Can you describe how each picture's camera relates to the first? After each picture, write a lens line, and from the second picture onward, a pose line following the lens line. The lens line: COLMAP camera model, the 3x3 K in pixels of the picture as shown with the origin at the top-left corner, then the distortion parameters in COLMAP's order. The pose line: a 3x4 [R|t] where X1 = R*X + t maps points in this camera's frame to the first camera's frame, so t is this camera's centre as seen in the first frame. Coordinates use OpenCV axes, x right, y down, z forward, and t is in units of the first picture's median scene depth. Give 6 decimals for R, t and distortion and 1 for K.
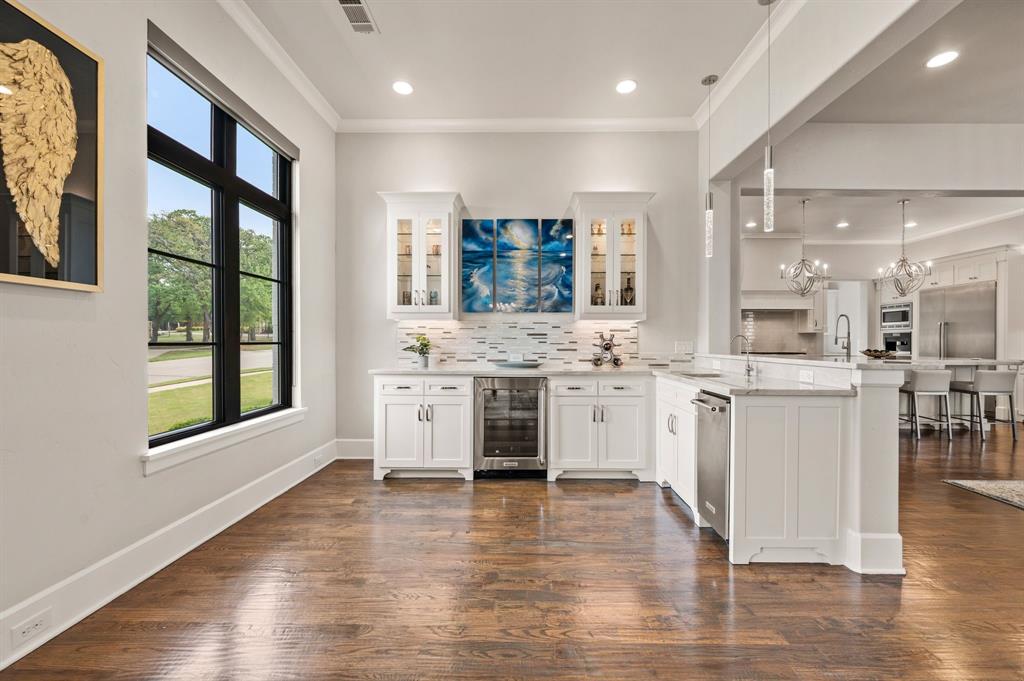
lens RADIAL K [[411.3, 0, 513.7], [0, 411.3, 342.8], [0, 0, 1]] dist [0.001981, -0.001067]
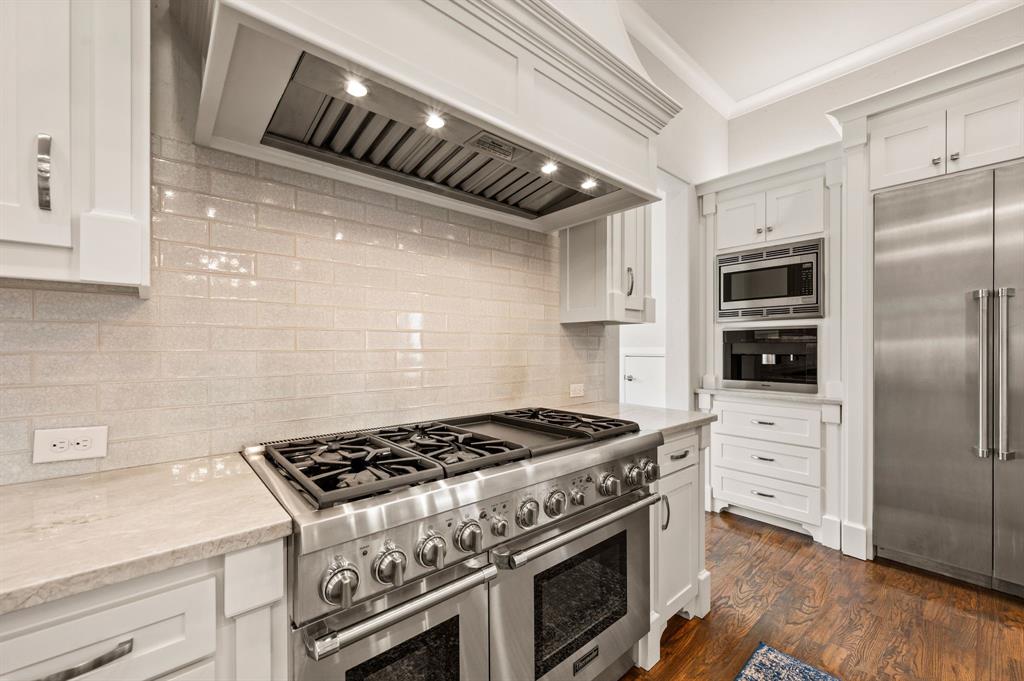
lens RADIAL K [[411.3, 0, 509.8], [0, 411.3, 346.8], [0, 0, 1]] dist [0.001981, -0.001067]
pose [[0.745693, -0.000821, 0.666289, 0.900785], [0.004071, 0.999986, -0.003324, -0.016069], [-0.666277, 0.005191, 0.745686, 1.497820]]
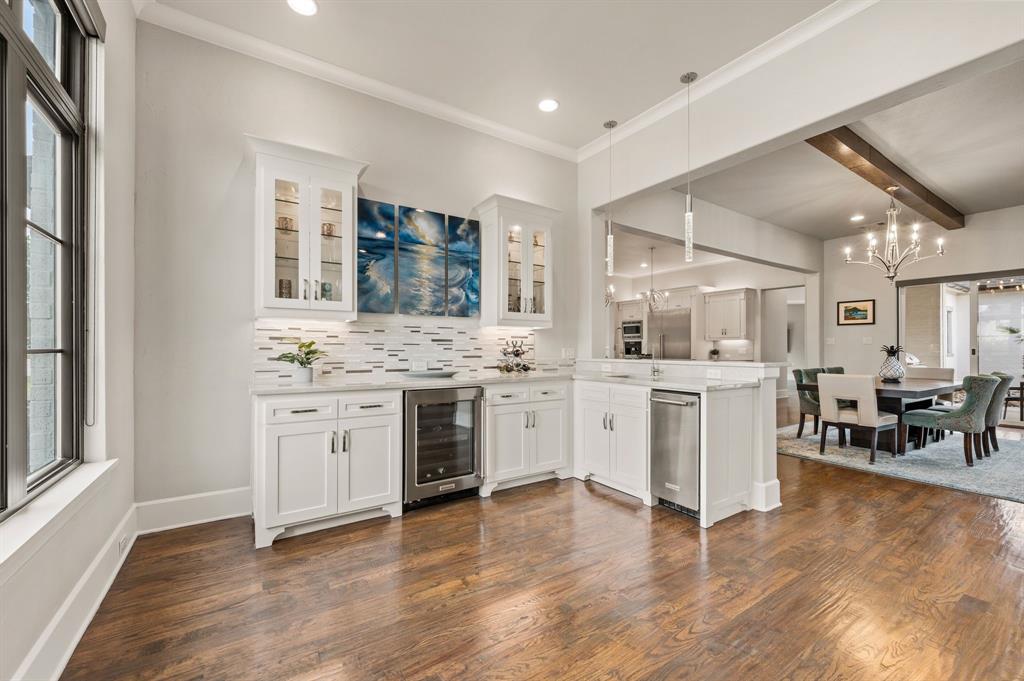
lens RADIAL K [[411.3, 0, 509.8], [0, 411.3, 345.3], [0, 0, 1]] dist [0.001981, -0.001067]
pose [[0.819862, 0.003274, 0.572552, -0.344714], [0.002130, 0.999959, -0.008769, -0.000780], [-0.572557, 0.008409, 0.819822, 0.168374]]
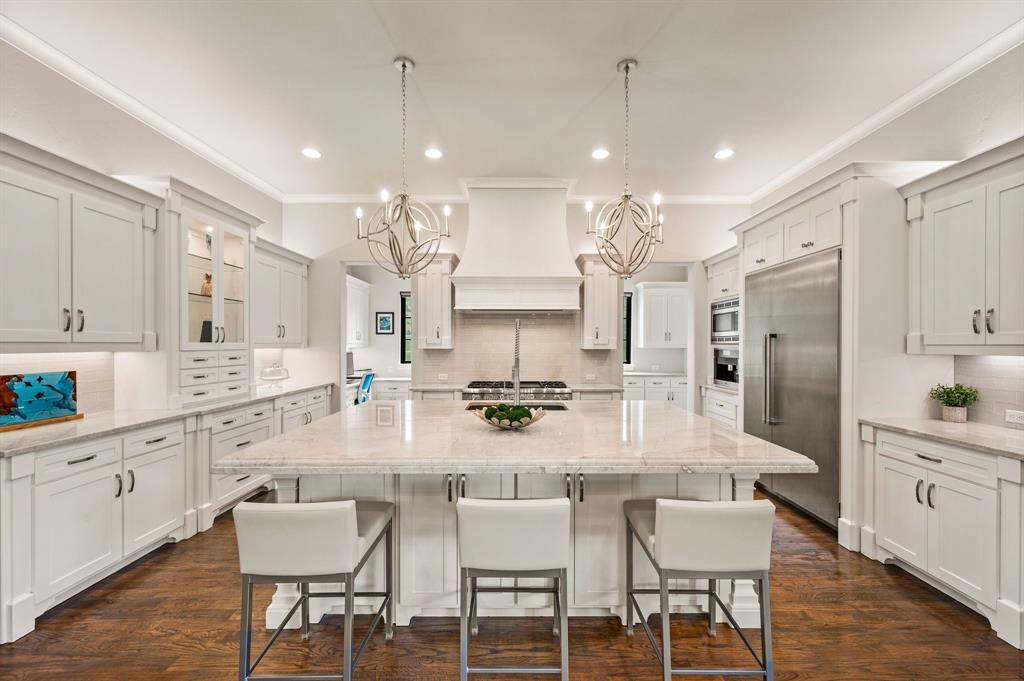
lens RADIAL K [[411.3, 0, 515.9], [0, 411.3, 347.3], [0, 0, 1]] dist [0.001981, -0.001067]
pose [[0.999887, -0.000819, 0.015037, 1.049995], [0.000766, 0.999993, 0.003588, -0.051073], [-0.015039, -0.003576, 0.999881, 0.709746]]
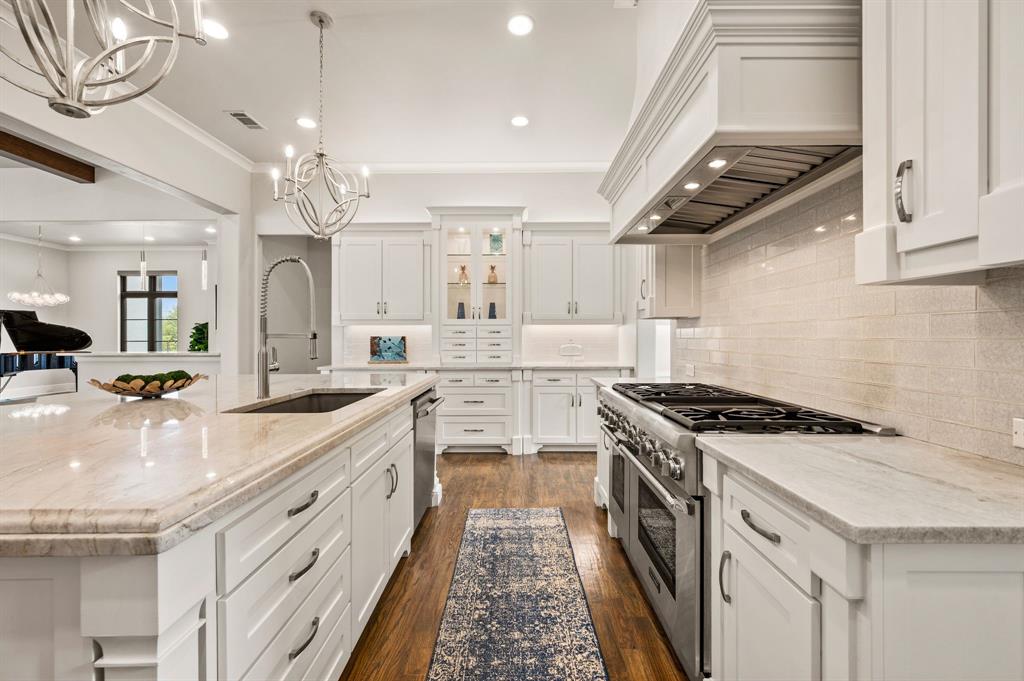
lens RADIAL K [[411.3, 0, 516.4], [0, 411.3, 337.0], [0, 0, 1]] dist [0.001981, -0.001067]
pose [[0.019581, 0.002516, -0.999805, 1.464509], [-0.003060, 0.999992, 0.002456, -0.018743], [0.999804, 0.003011, 0.019588, 1.534874]]
